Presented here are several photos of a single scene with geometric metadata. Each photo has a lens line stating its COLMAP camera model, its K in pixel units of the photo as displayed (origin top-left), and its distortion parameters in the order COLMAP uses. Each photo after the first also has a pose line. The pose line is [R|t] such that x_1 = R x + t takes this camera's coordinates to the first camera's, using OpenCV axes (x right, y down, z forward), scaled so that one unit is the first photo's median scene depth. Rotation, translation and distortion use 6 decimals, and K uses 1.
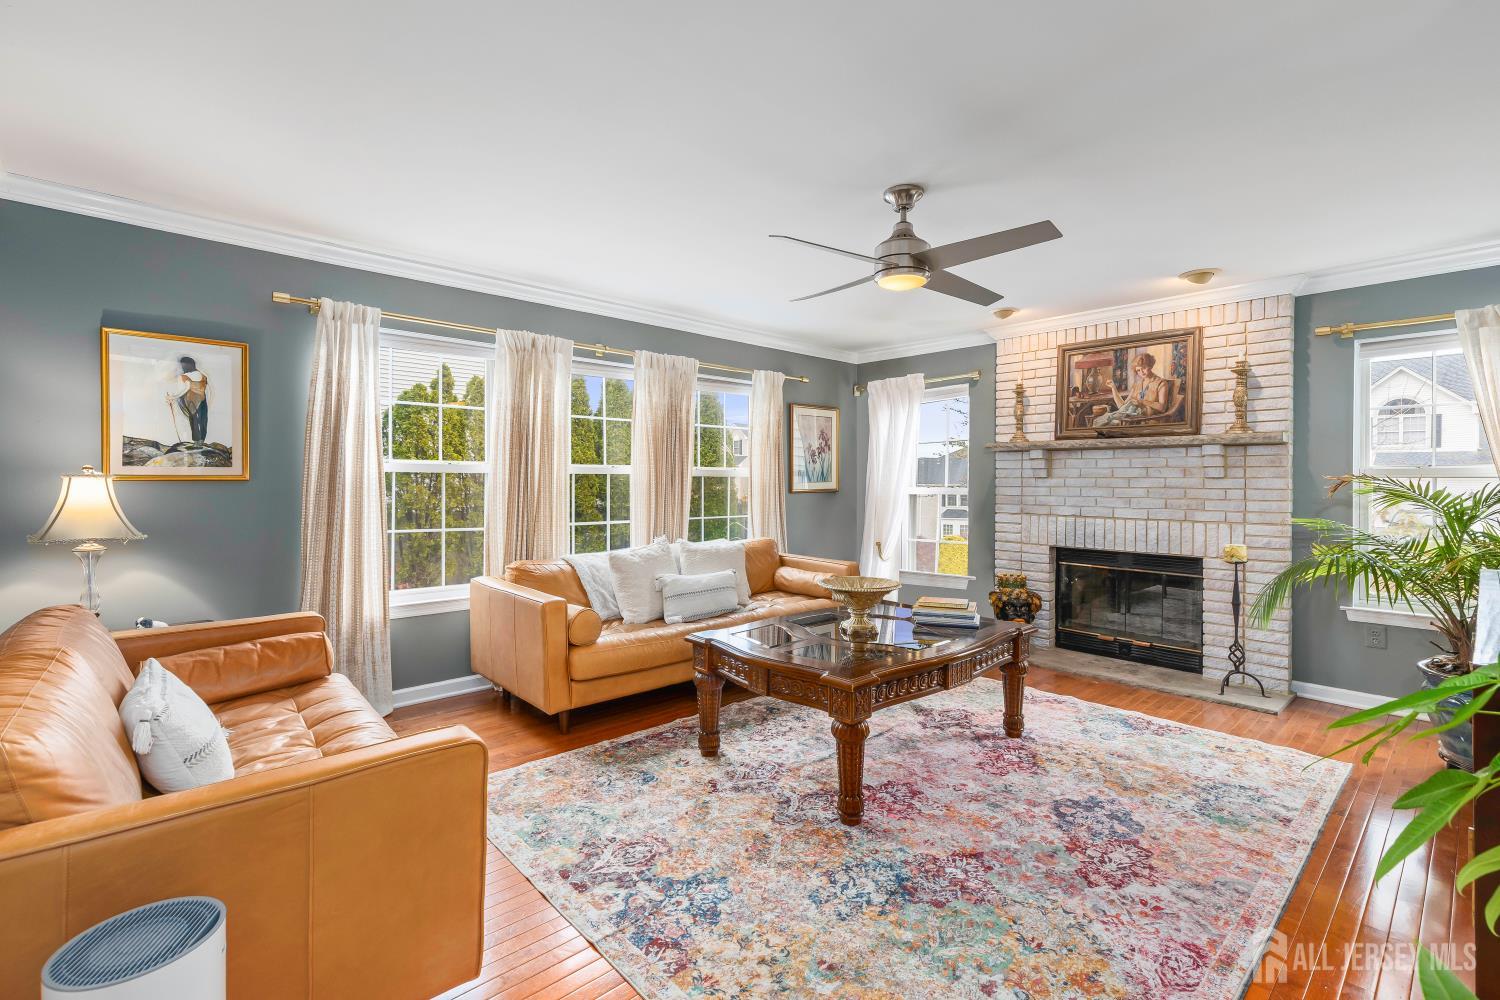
lens RADIAL K [[680.8, 0, 746.4], [0, 680.8, 492.9], [0, 0, 1]] dist [-0.001785, -0.000197]
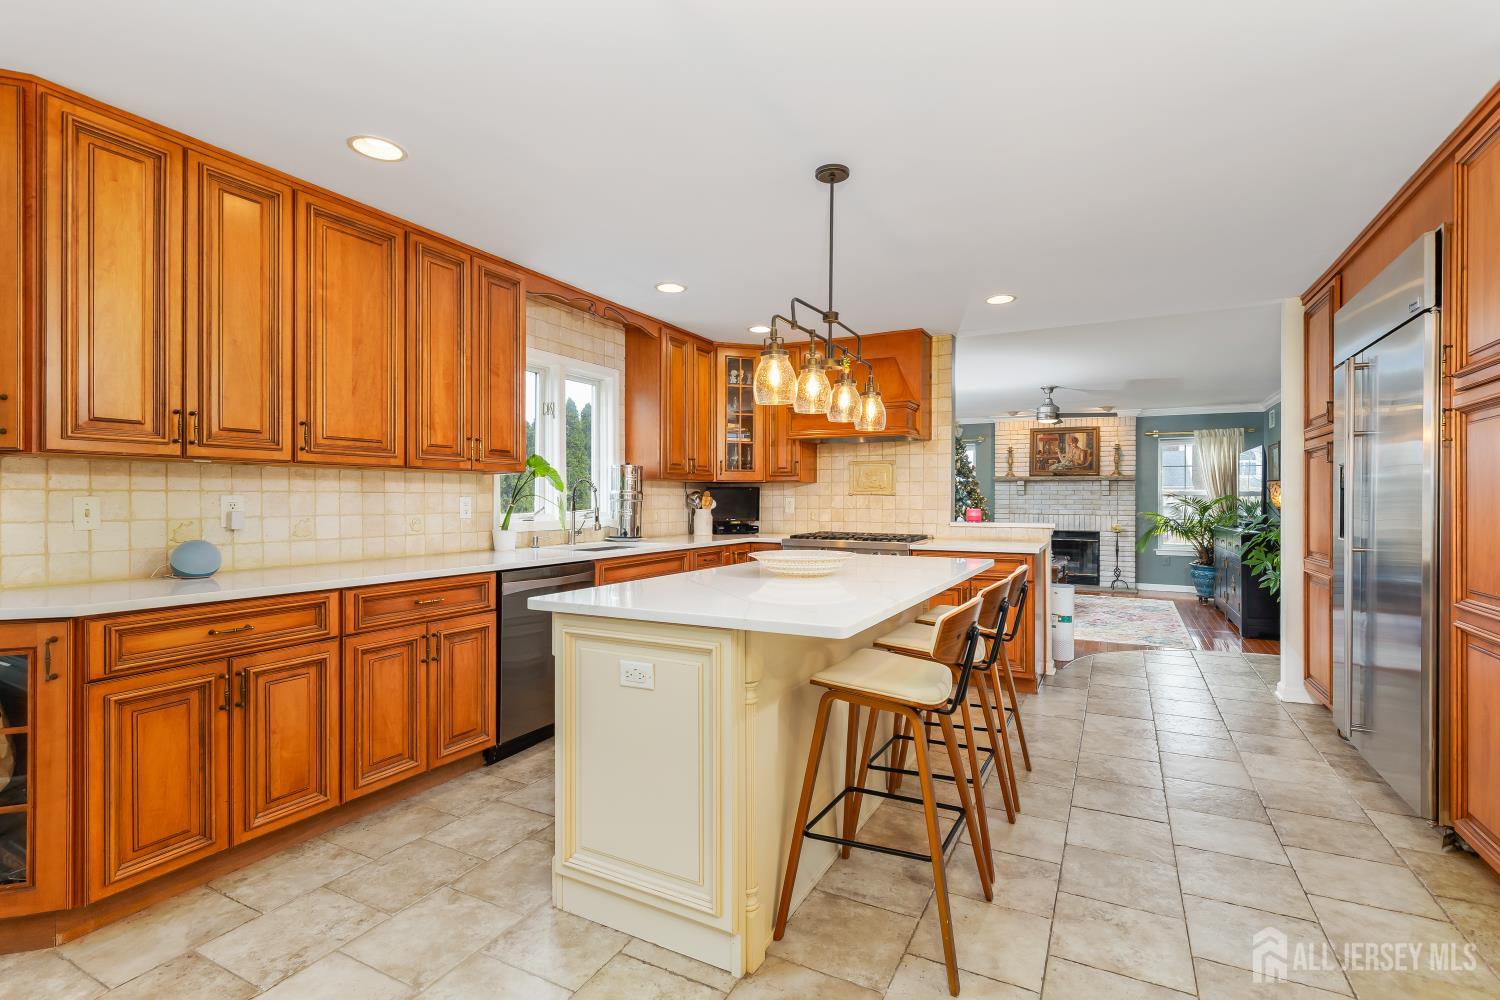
lens RADIAL K [[680.8, 0, 753.4], [0, 680.8, 498.2], [0, 0, 1]] dist [-0.001785, -0.000197]
pose [[0.938552, -0.003670, 0.345117, -1.122407], [0.007950, 0.999908, -0.010987, 0.002804], [-0.345045, 0.013056, 0.938495, -0.667204]]
